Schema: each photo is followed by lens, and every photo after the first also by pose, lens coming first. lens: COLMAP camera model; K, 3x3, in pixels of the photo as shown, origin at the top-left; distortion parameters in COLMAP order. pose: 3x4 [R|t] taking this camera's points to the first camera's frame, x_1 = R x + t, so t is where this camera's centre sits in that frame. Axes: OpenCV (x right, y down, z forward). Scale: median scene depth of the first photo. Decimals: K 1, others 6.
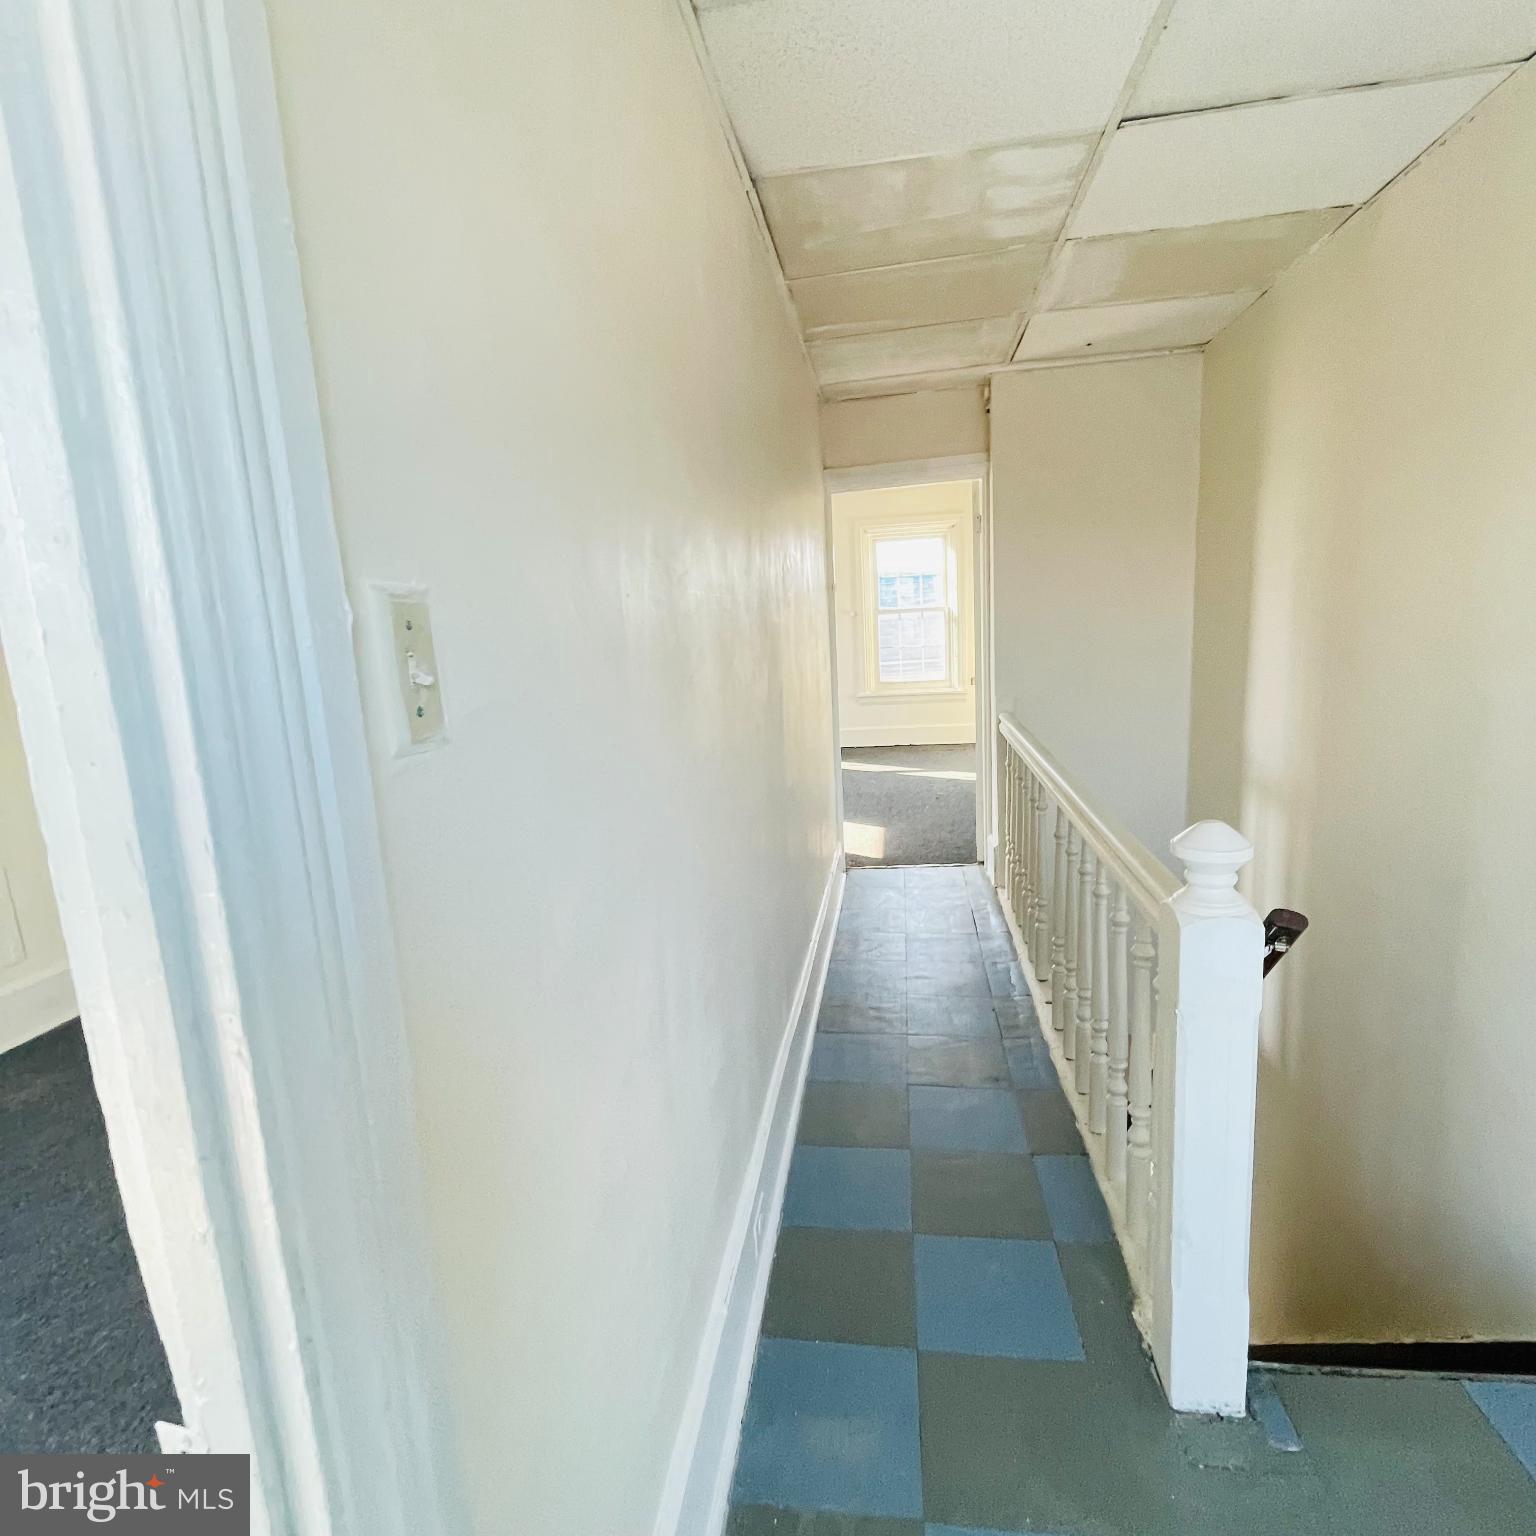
lens RADIAL K [[827.5, 0, 768.6], [0, 827.5, 768.5], [0, 0, 1]] dist [-0.002001, -0.000395]
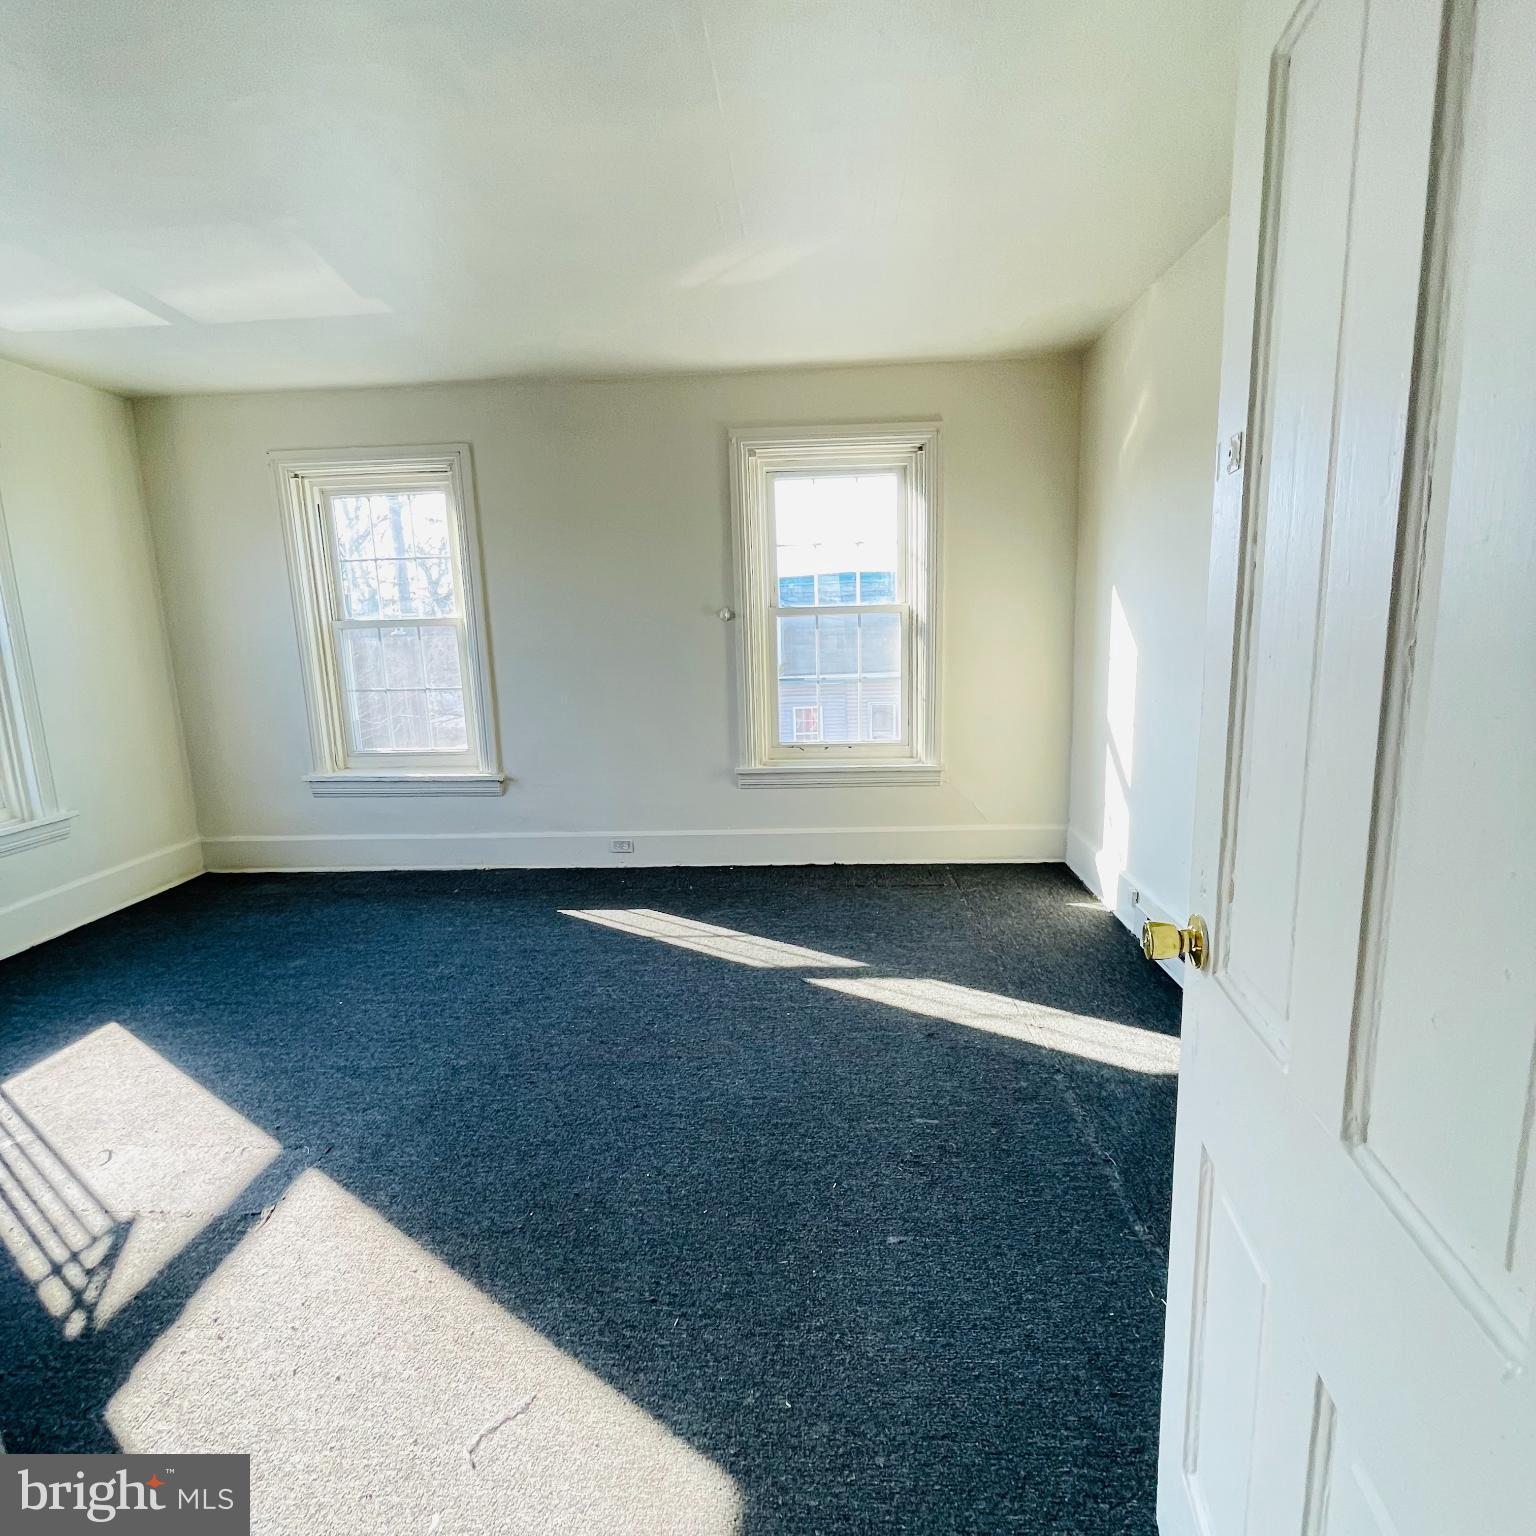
lens RADIAL K [[827.5, 0, 768.6], [0, 827.5, 768.5], [0, 0, 1]] dist [-0.002001, -0.000395]
pose [[0.995576, 0.010006, 0.093423, 0.167836], [-0.009536, 0.999940, -0.005480, -0.182854], [-0.093472, 0.004565, 0.995611, 1.010882]]
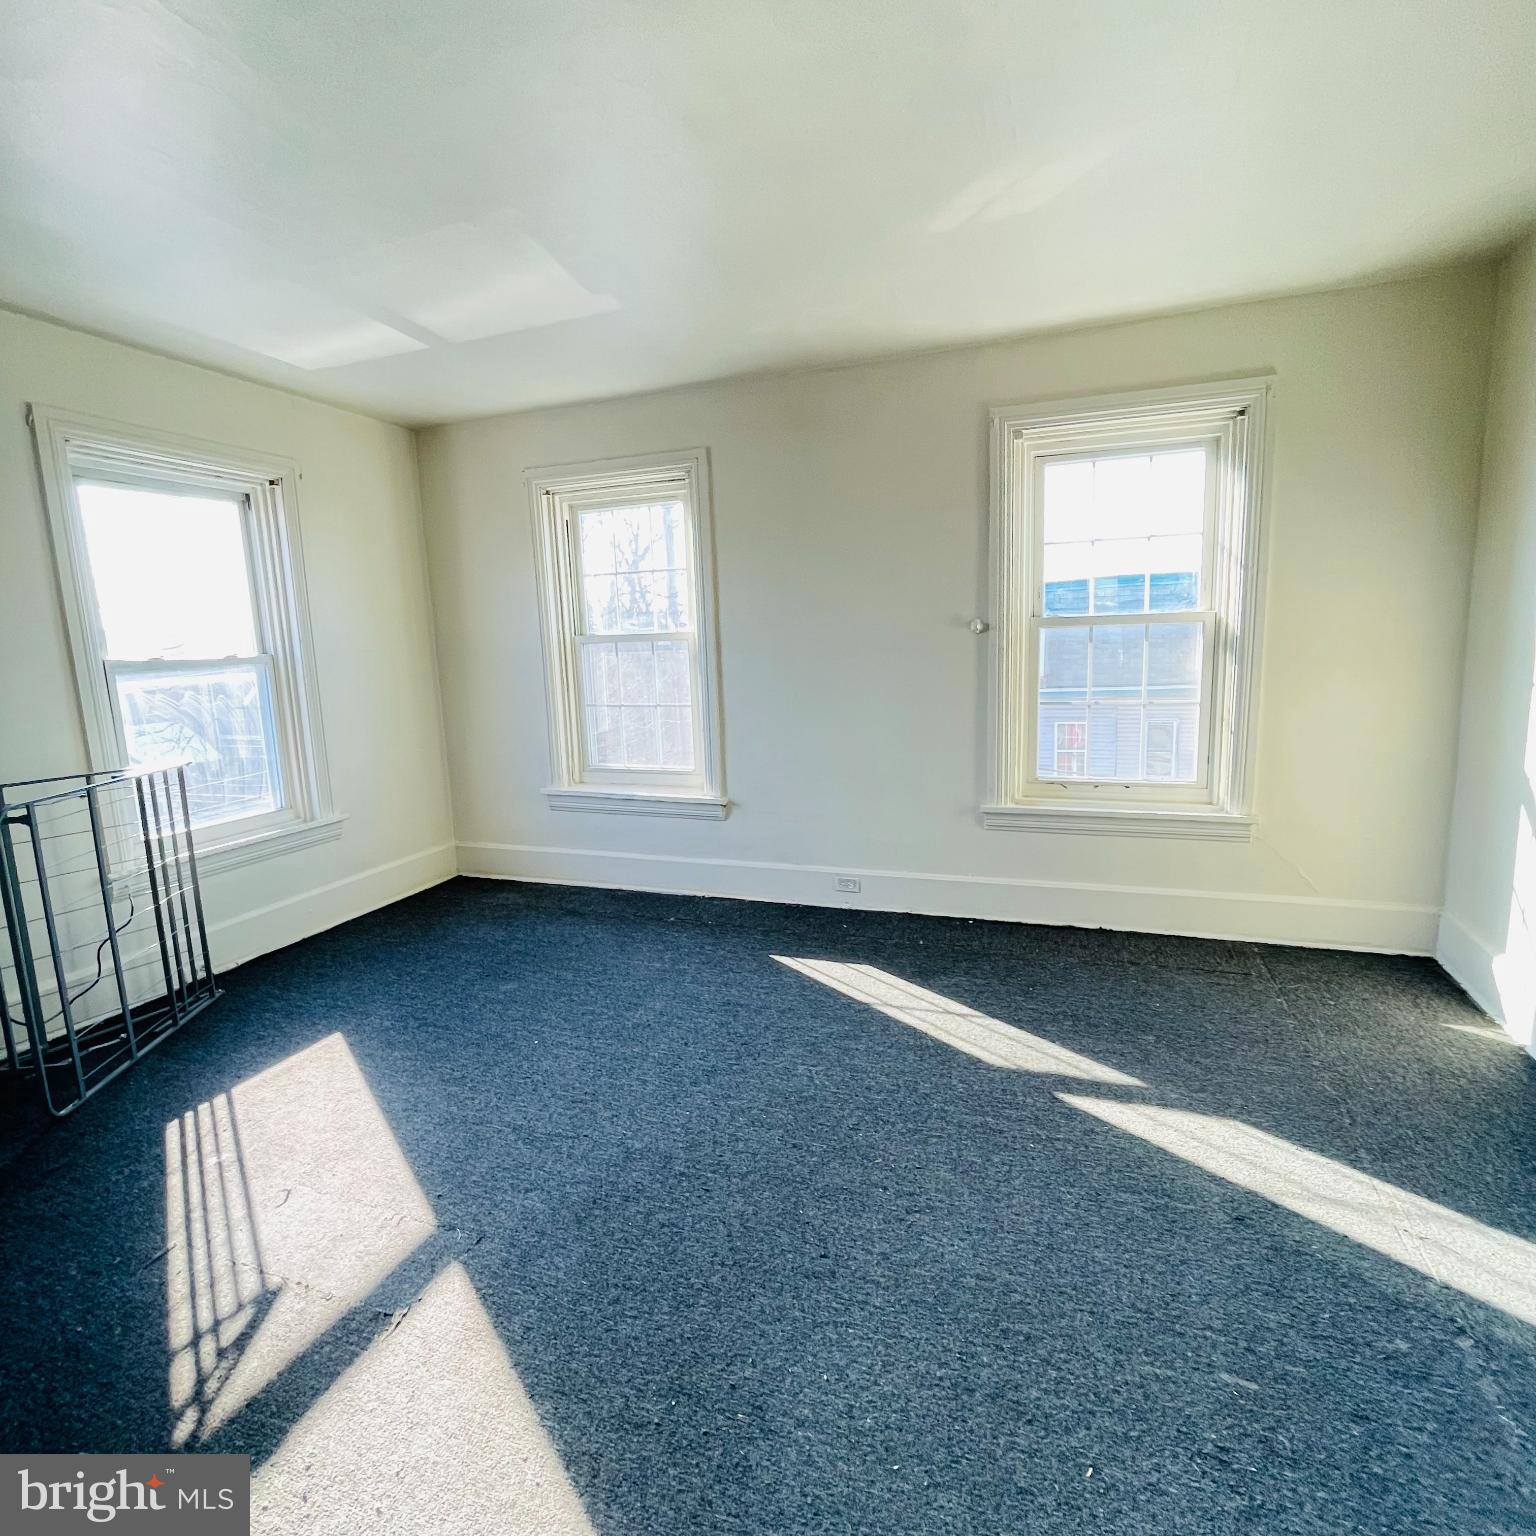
lens RADIAL K [[832.8, 0, 768.0], [0, 832.8, 773.6], [0, 0, 1]] dist [-0.001458, -0.002288]
pose [[0.977532, 0.054518, -0.203613, 0.180585], [-0.055850, 0.998439, -0.000793, -0.211170], [0.203252, 0.012147, 0.979051, 1.134475]]
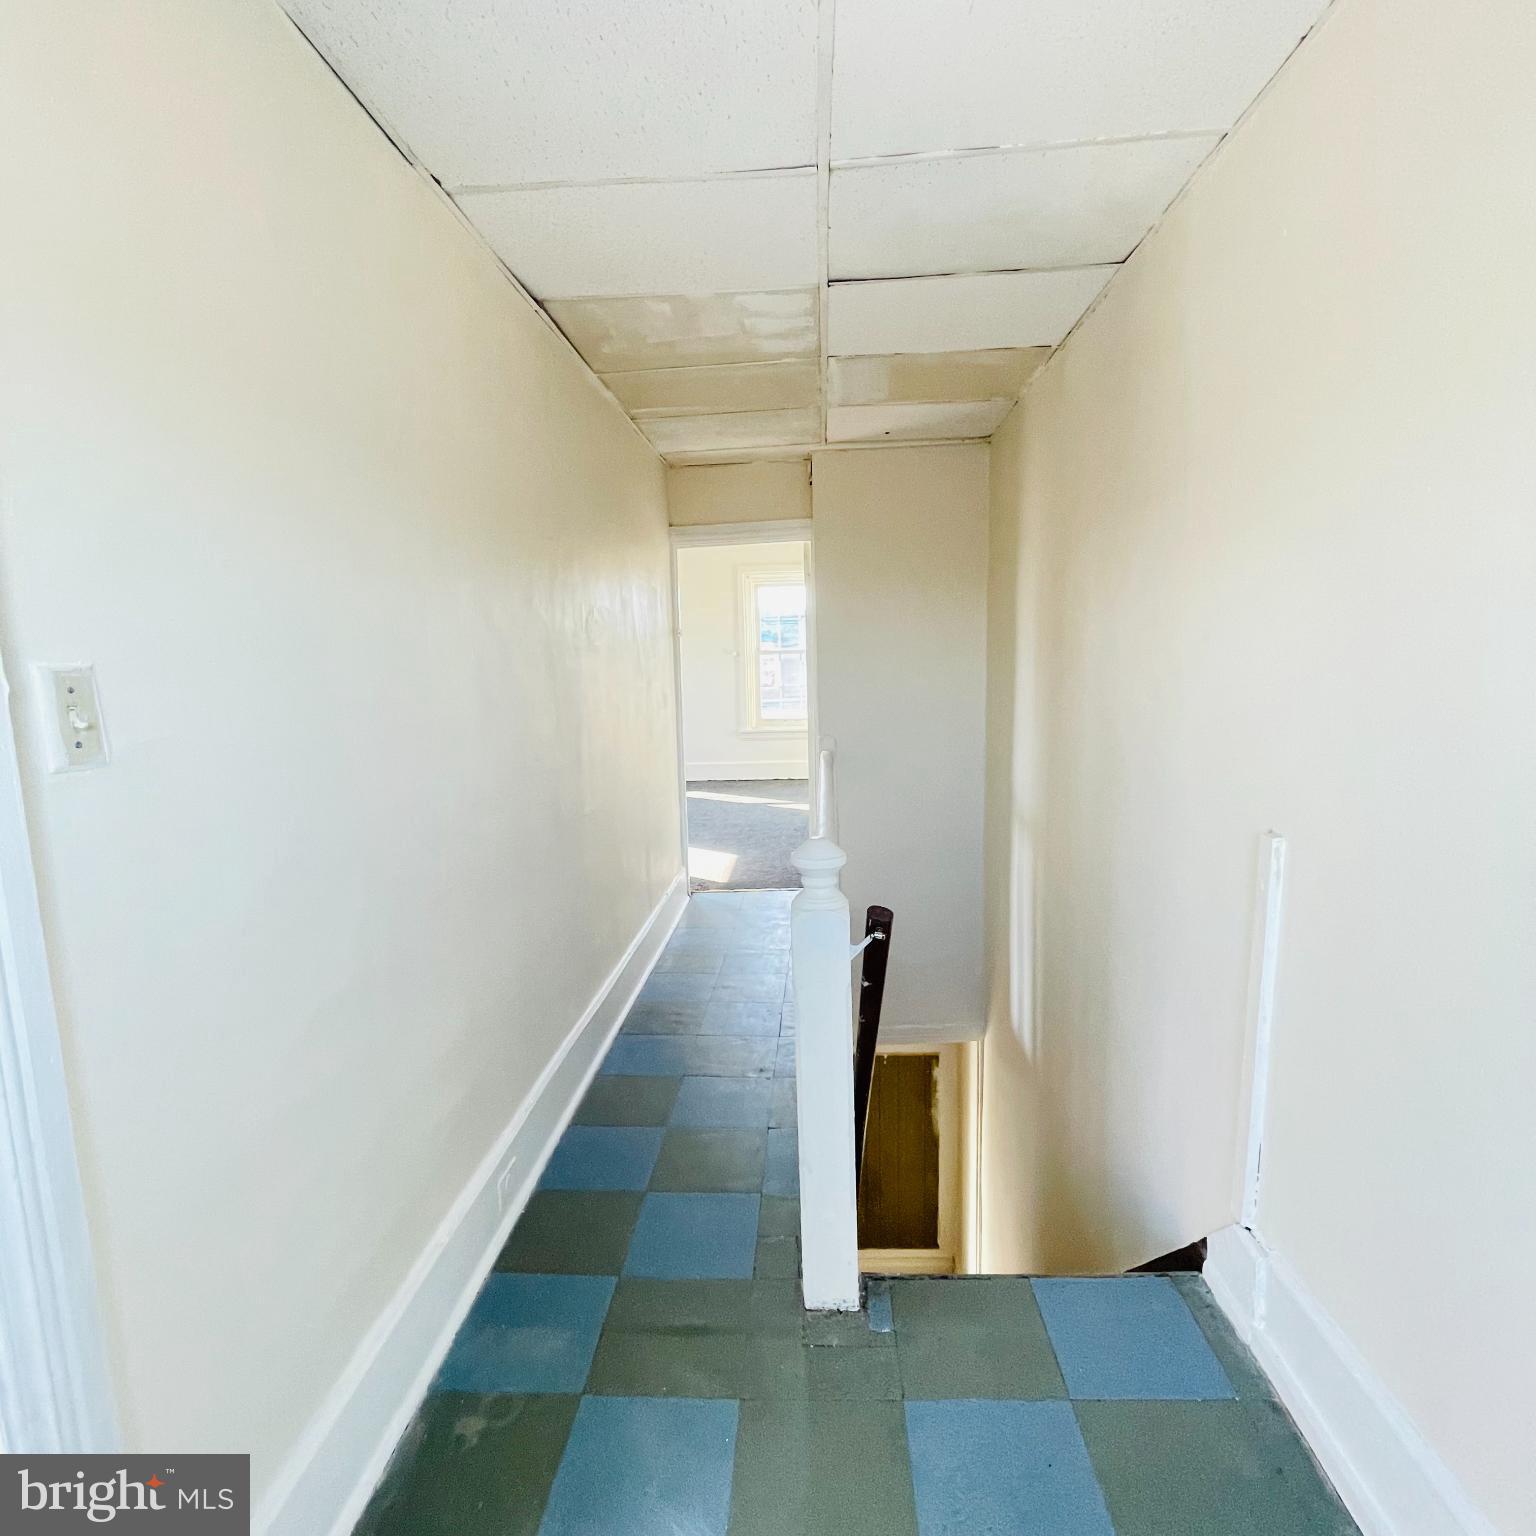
lens RADIAL K [[829.7, 0, 766.9], [0, 829.7, 771.7], [0, 0, 1]] dist [-0.005418, -0.001050]
pose [[0.996239, 0.018806, 0.084577, 0.115331], [-0.015748, 0.999203, -0.036681, 0.002981], [-0.085199, 0.035211, 0.995742, -0.103210]]
